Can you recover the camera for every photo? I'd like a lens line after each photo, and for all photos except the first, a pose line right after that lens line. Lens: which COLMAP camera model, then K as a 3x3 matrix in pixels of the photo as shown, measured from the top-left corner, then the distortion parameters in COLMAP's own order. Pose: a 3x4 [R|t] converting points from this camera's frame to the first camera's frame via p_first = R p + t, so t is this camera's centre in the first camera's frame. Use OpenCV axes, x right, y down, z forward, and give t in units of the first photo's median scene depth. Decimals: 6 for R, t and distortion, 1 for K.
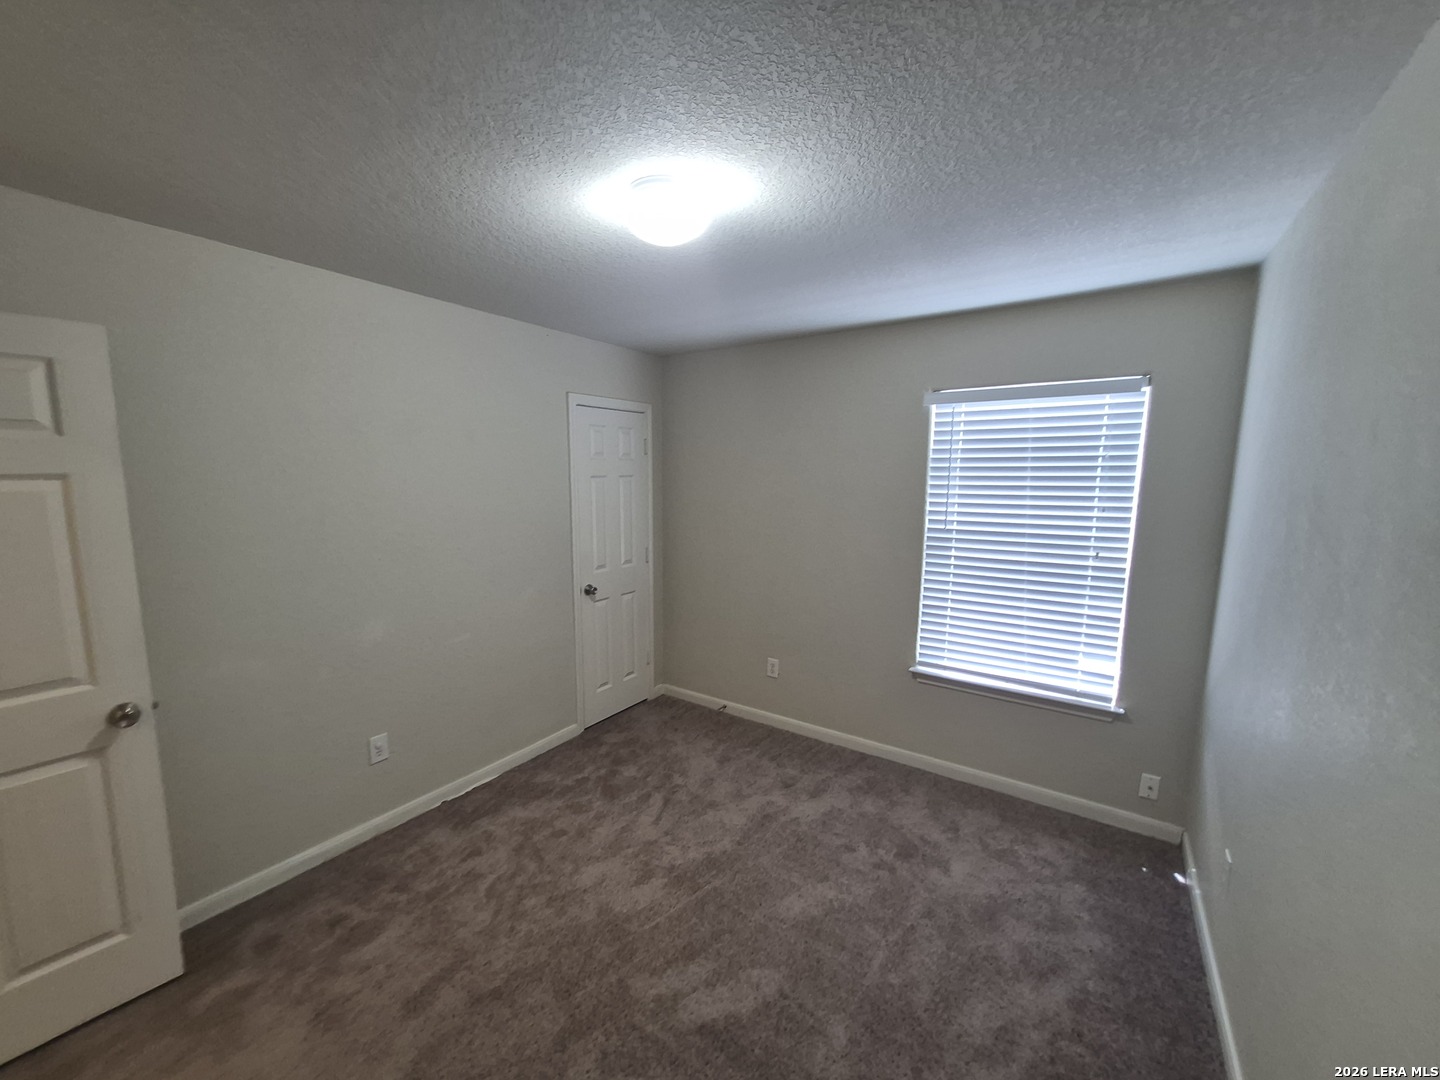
lens RADIAL K [[566.8, 0, 711.4], [0, 566.8, 546.7], [0, 0, 1]] dist [0.005131, -0.000321]
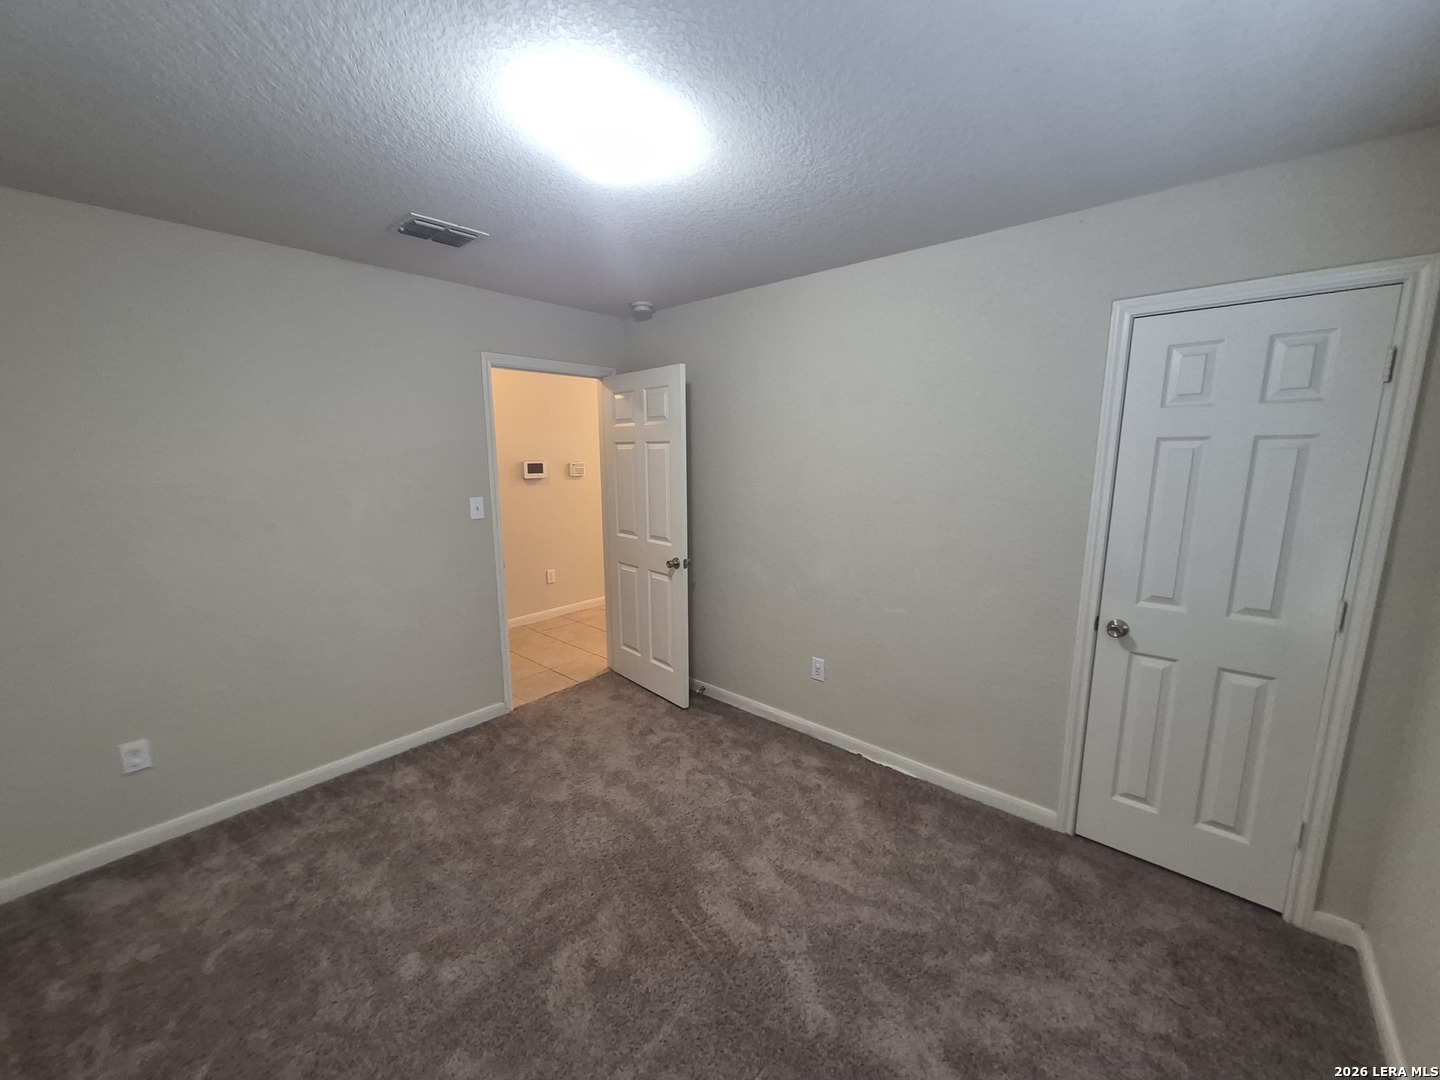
lens RADIAL K [[566.8, 0, 711.4], [0, 566.8, 546.7], [0, 0, 1]] dist [0.005131, -0.000321]
pose [[-0.125049, 0.168881, -0.977672, 0.514764], [-0.127860, 0.974446, 0.184678, -0.080593], [0.983877, 0.148099, -0.100261, 0.773229]]
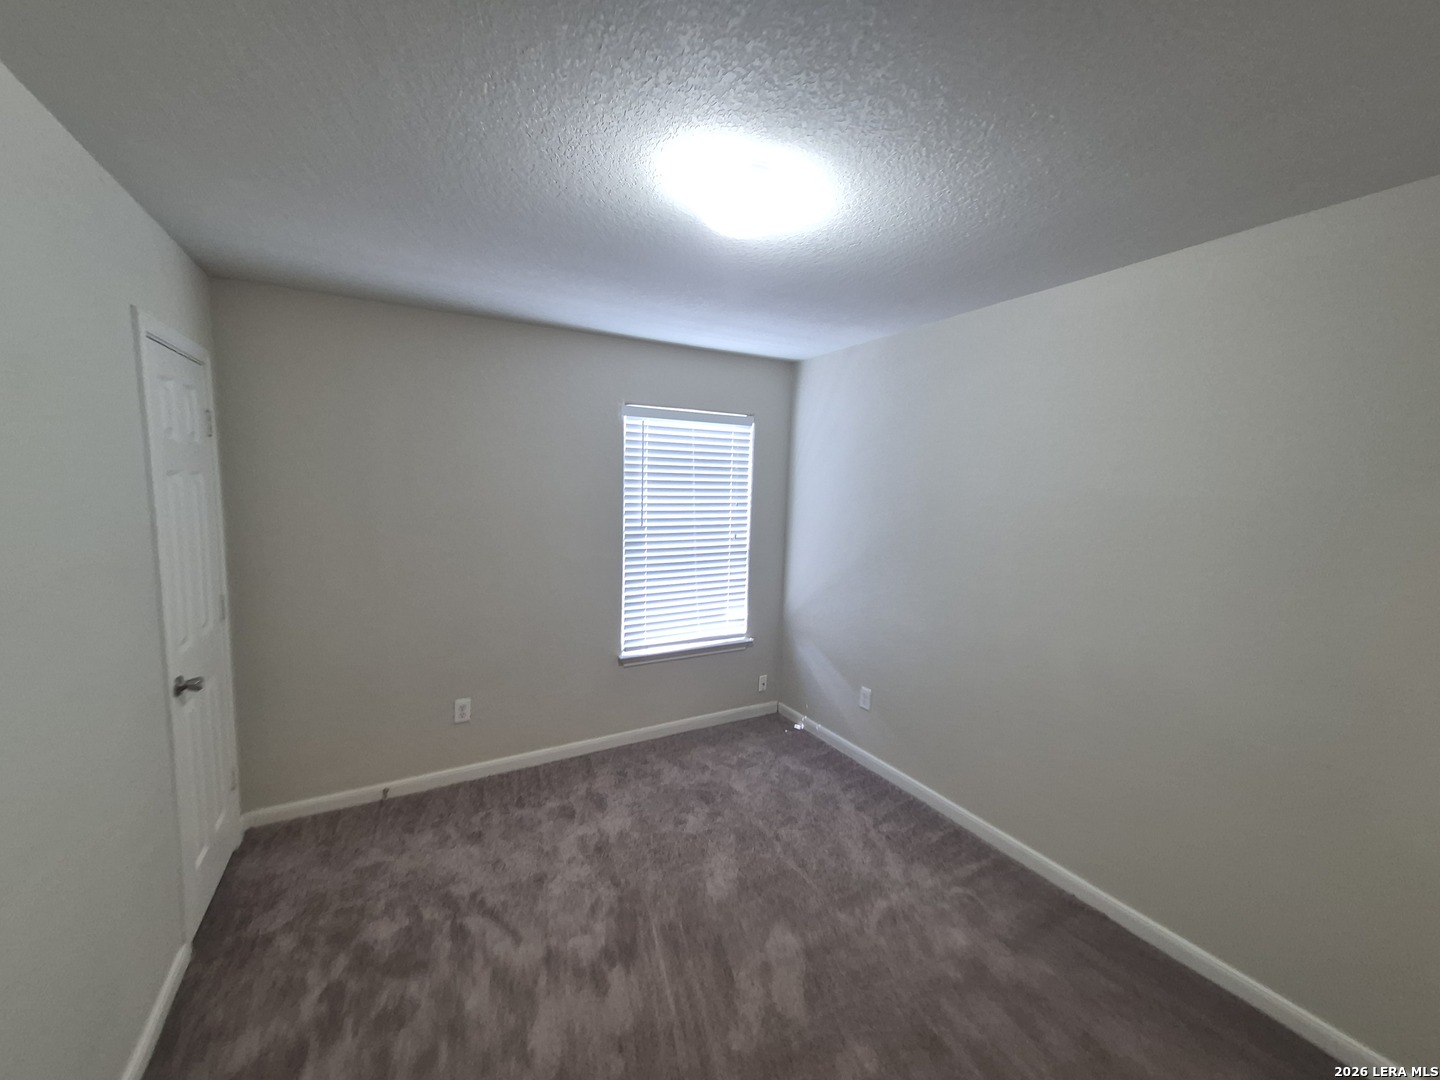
lens RADIAL K [[566.8, 0, 711.4], [0, 566.8, 546.7], [0, 0, 1]] dist [0.005131, -0.000321]
pose [[0.434553, -0.096481, 0.895464, -0.576673], [0.097503, 0.993442, 0.059721, -0.046936], [-0.895353, 0.061358, 0.441110, 0.384655]]
